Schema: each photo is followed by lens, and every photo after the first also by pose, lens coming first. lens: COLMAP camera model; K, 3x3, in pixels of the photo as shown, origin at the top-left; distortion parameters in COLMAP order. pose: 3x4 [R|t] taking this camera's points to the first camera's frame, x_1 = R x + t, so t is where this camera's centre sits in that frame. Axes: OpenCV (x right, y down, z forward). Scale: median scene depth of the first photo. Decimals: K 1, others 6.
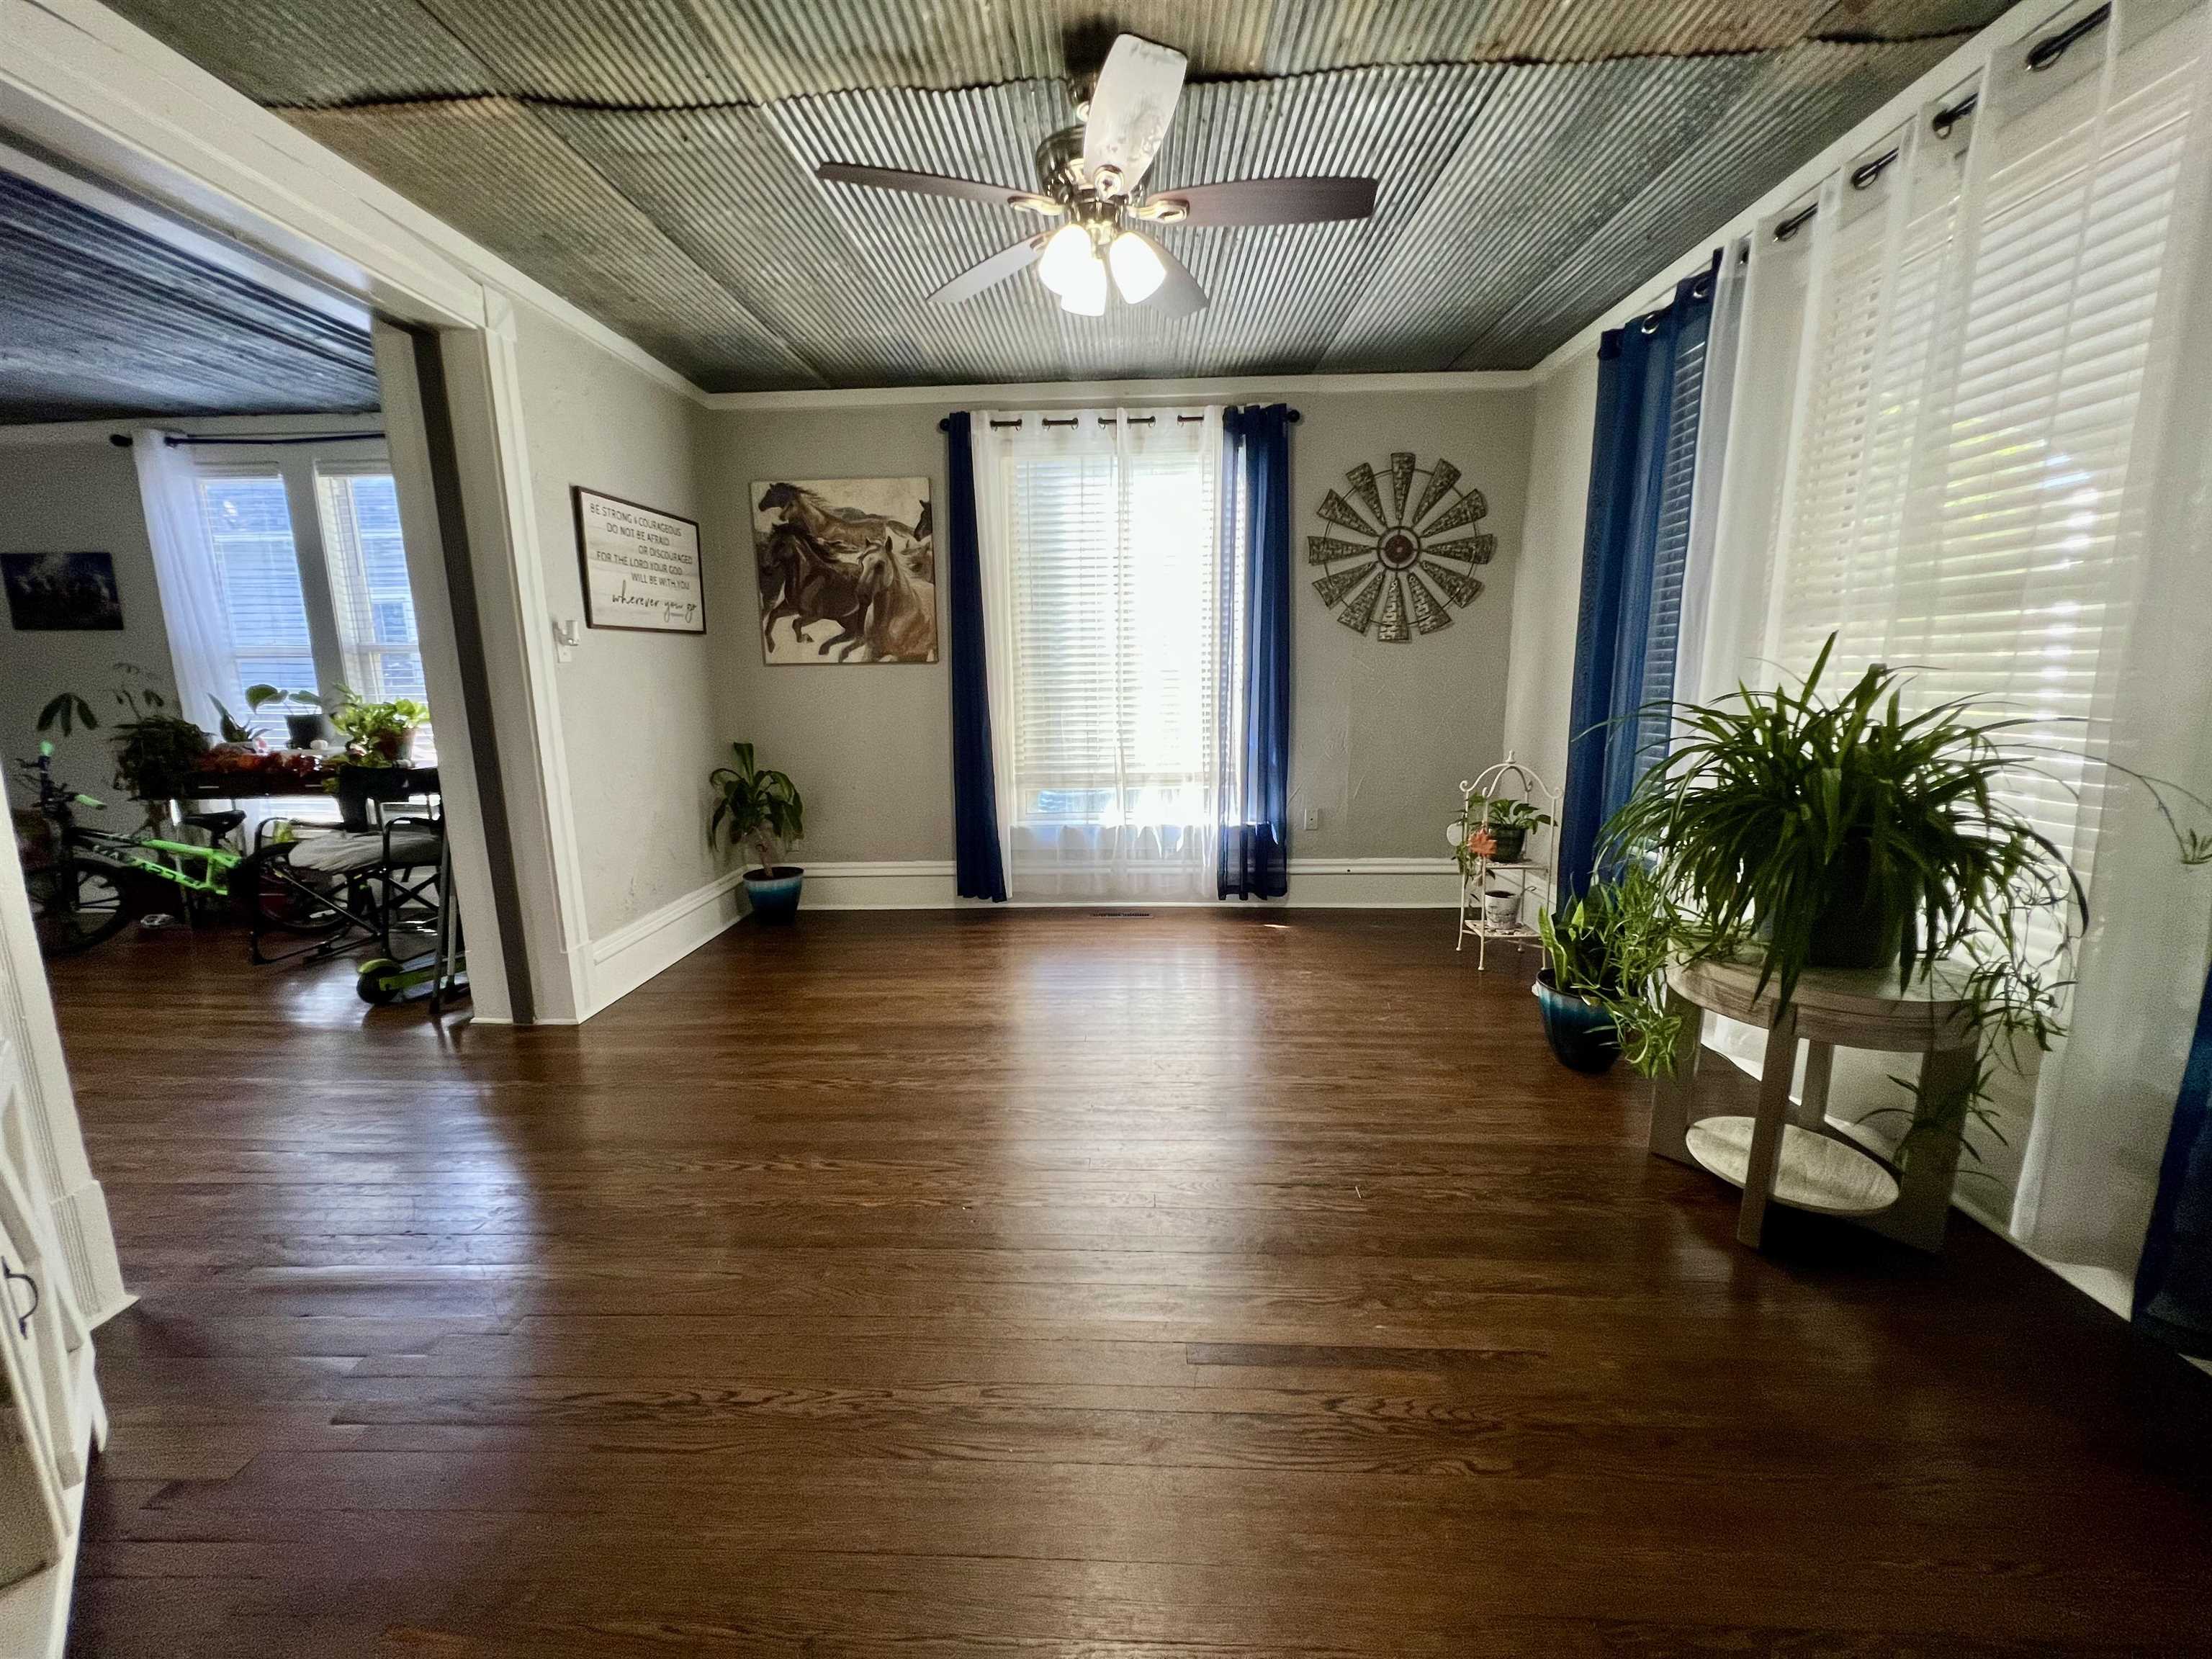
lens RADIAL K [[882.1, 0, 1106.0], [0, 882.1, 829.5], [0, 0, 1]] dist [-0.002793, 0.000127]
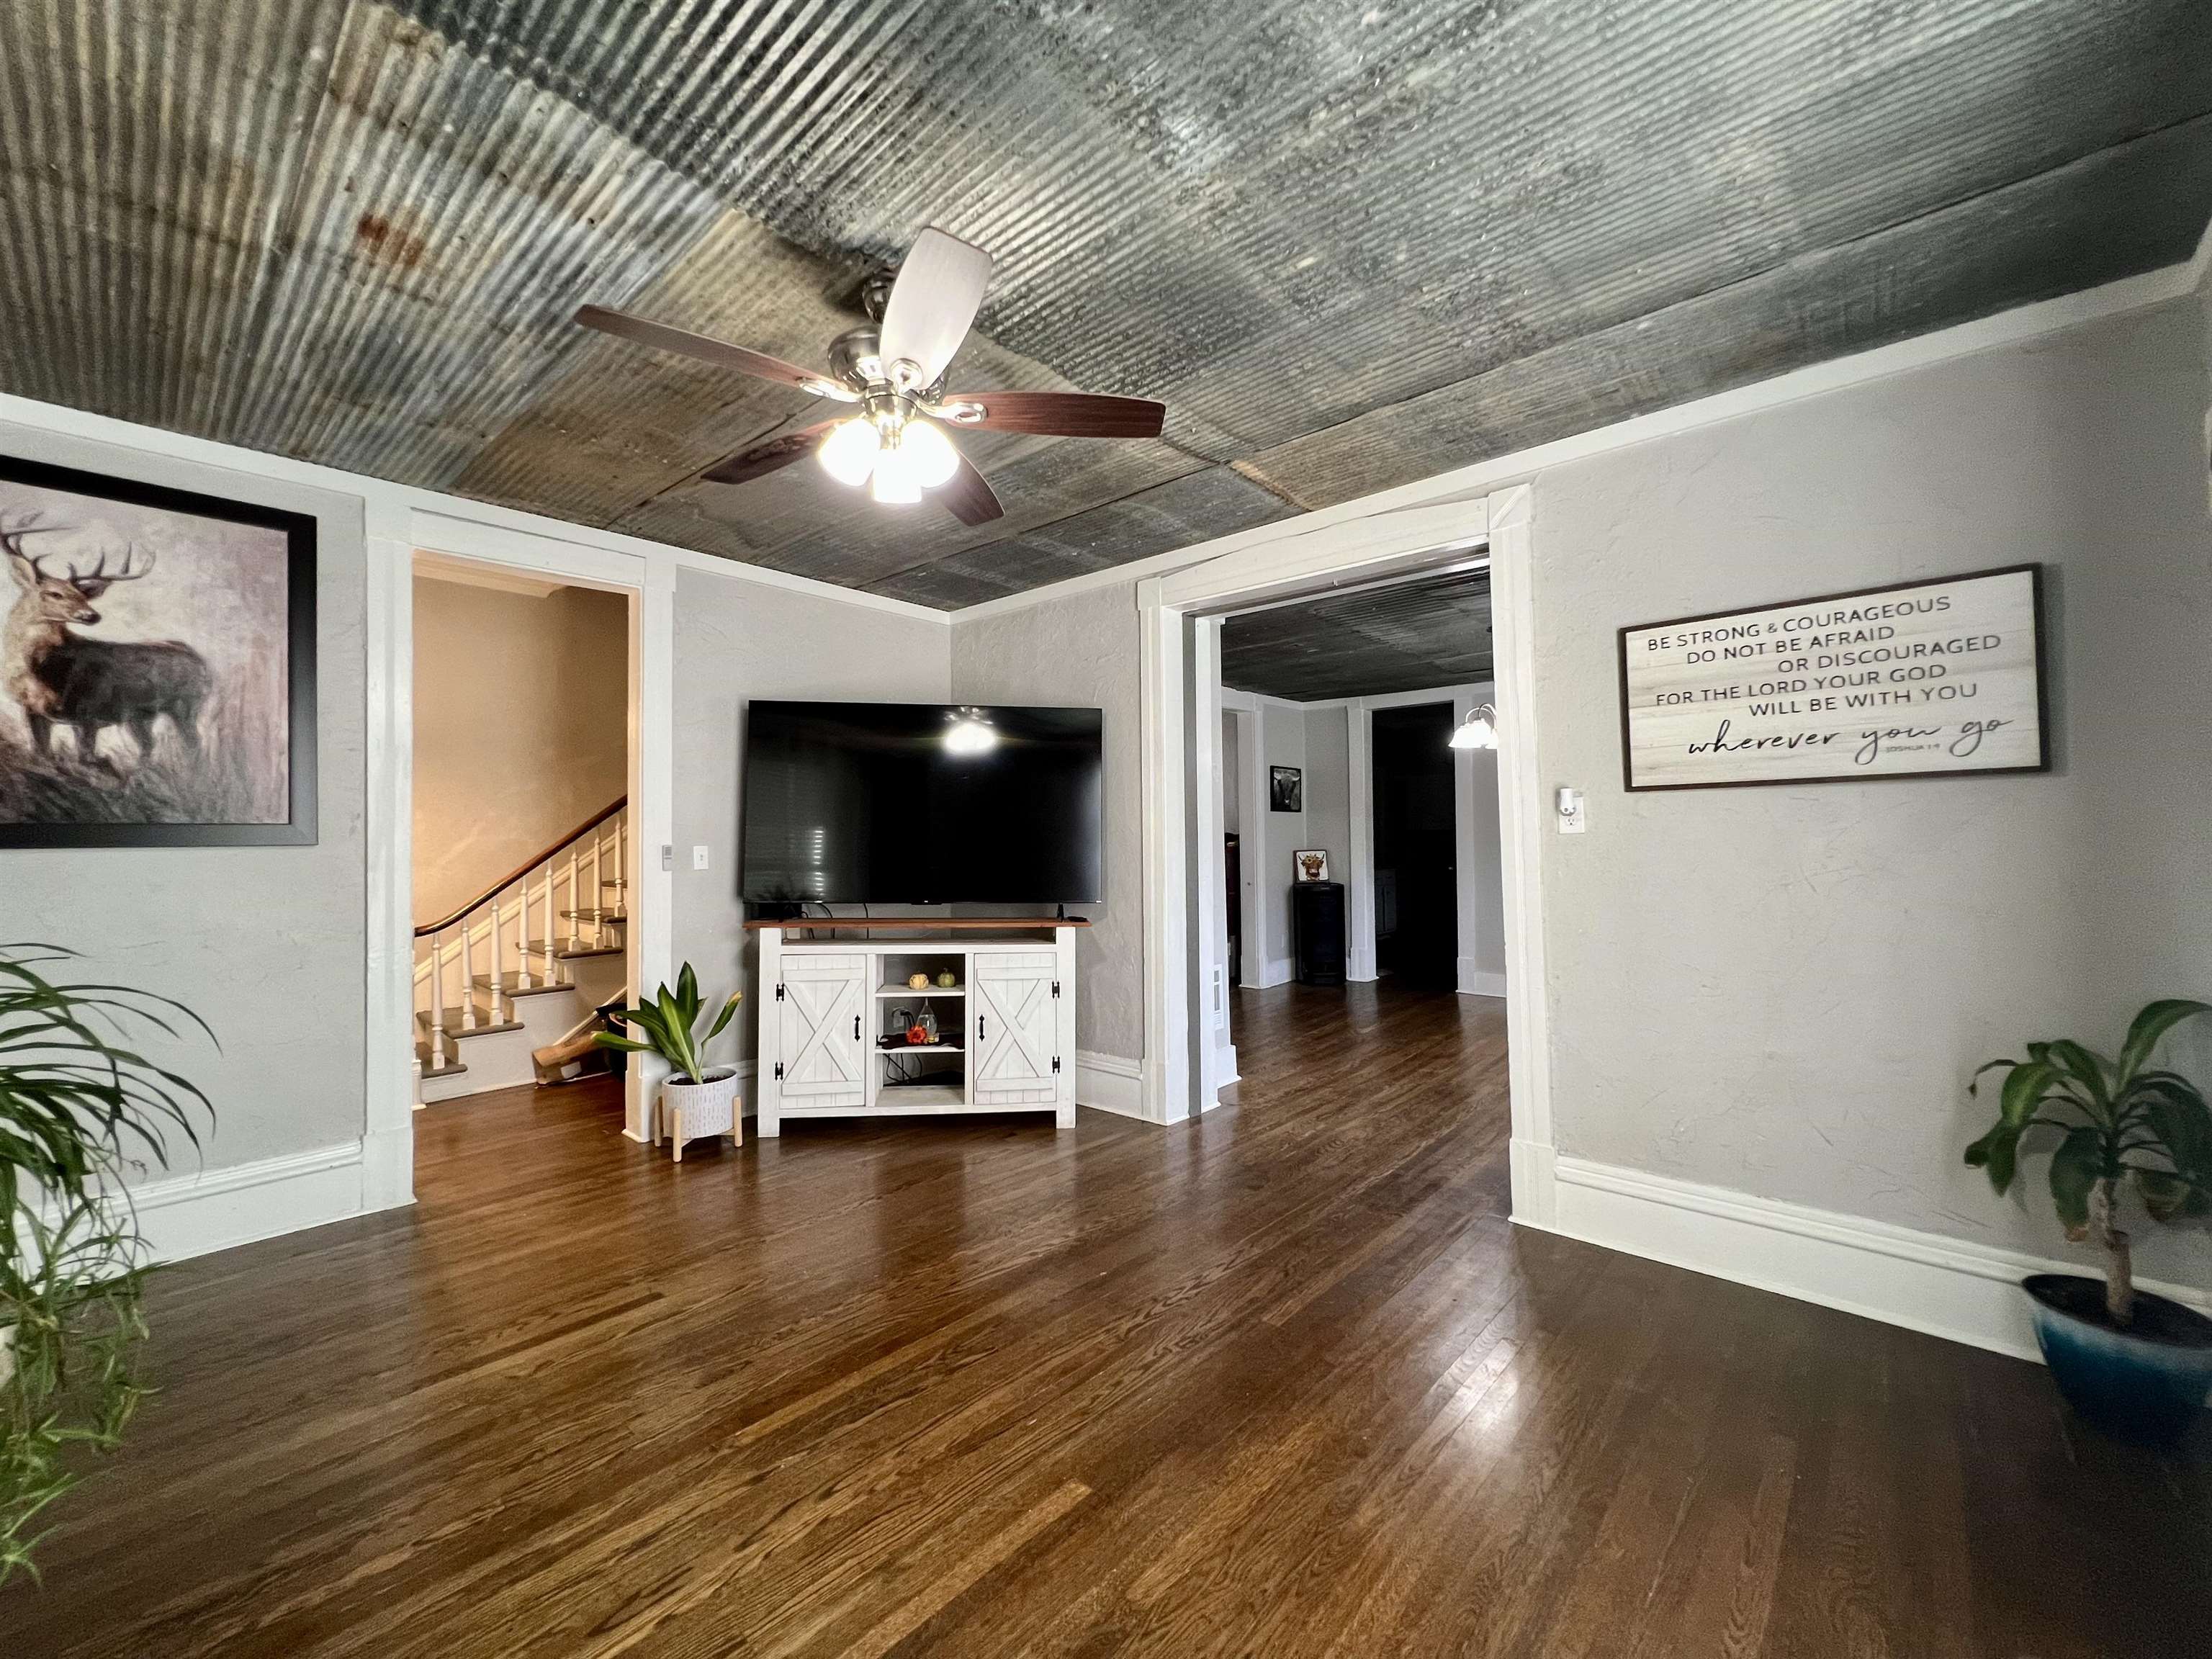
lens RADIAL K [[882.1, 0, 1106.0], [0, 882.1, 829.5], [0, 0, 1]] dist [-0.002793, 0.000127]
pose [[-0.645919, 0.006672, -0.763377, 0.289847], [-0.125391, 0.985454, 0.114711, -0.181336], [0.753038, 0.169814, -0.635687, 0.931391]]
